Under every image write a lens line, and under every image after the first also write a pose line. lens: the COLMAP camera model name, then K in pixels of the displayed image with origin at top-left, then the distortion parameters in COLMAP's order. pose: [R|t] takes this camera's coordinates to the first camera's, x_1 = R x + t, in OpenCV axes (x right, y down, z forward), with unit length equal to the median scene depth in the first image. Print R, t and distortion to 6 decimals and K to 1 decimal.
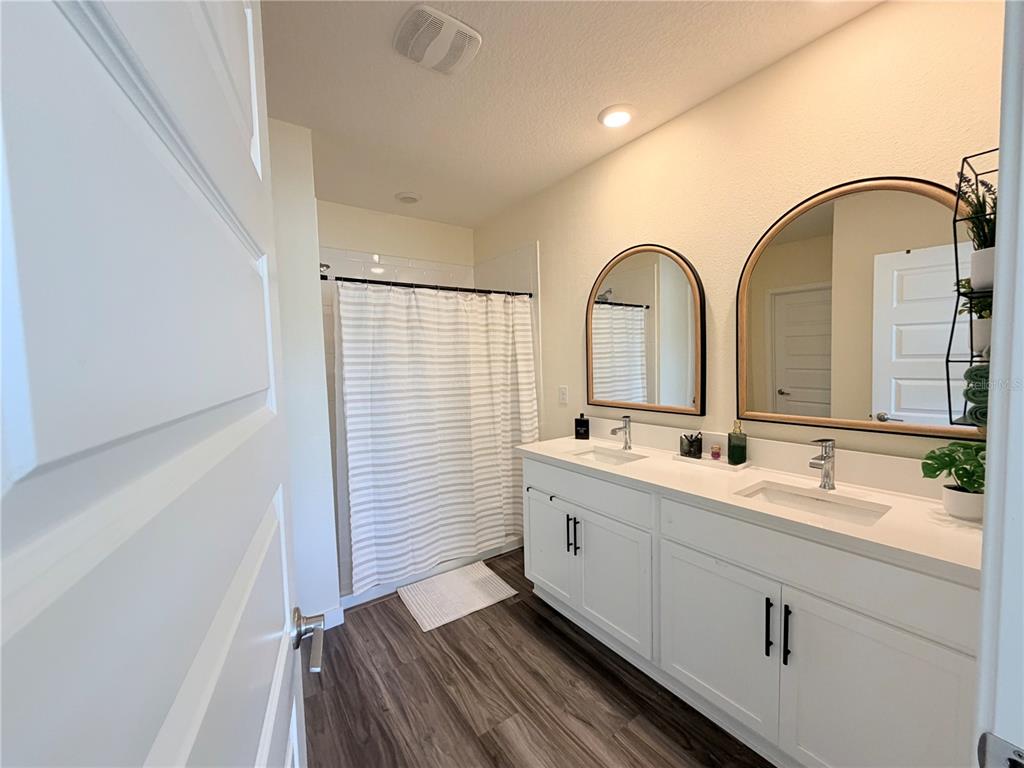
lens RADIAL K [[407.6, 0, 516.7], [0, 407.6, 379.6], [0, 0, 1]] dist [0.001801, -0.000013]
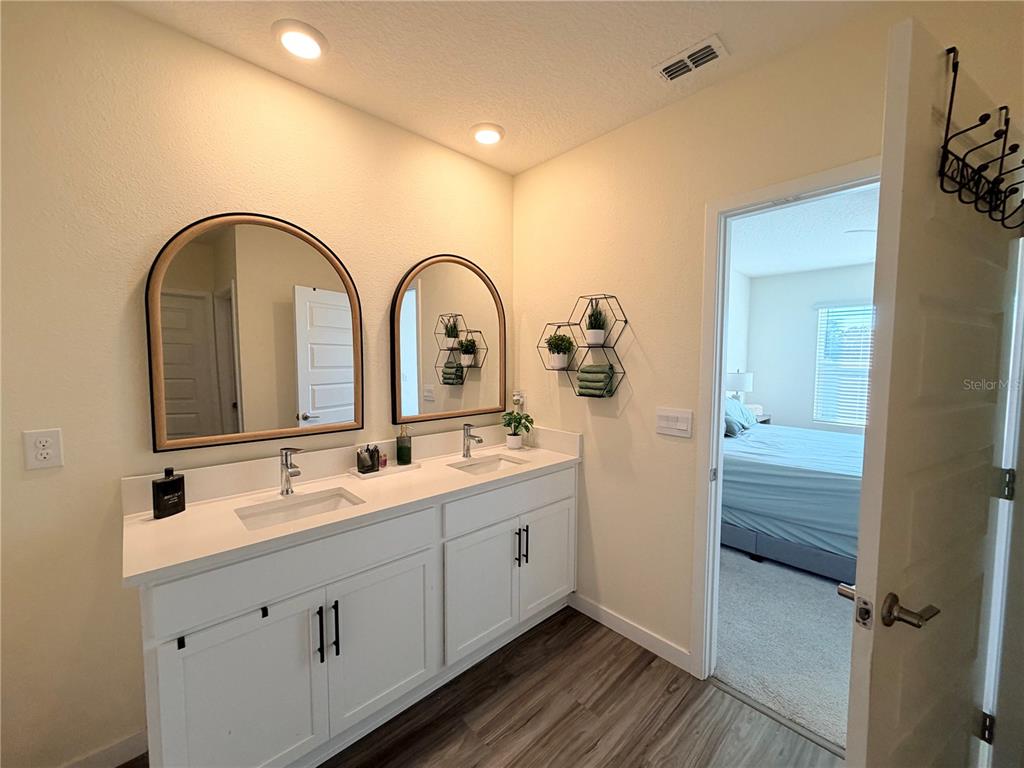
lens RADIAL K [[407.6, 0, 517.6], [0, 407.6, 390.6], [0, 0, 1]] dist [0.001801, -0.000013]
pose [[-0.134715, -0.032131, 0.990363, -0.615404], [0.057561, 0.997533, 0.040193, -0.023397], [-0.989211, 0.062421, -0.132533, 0.838362]]
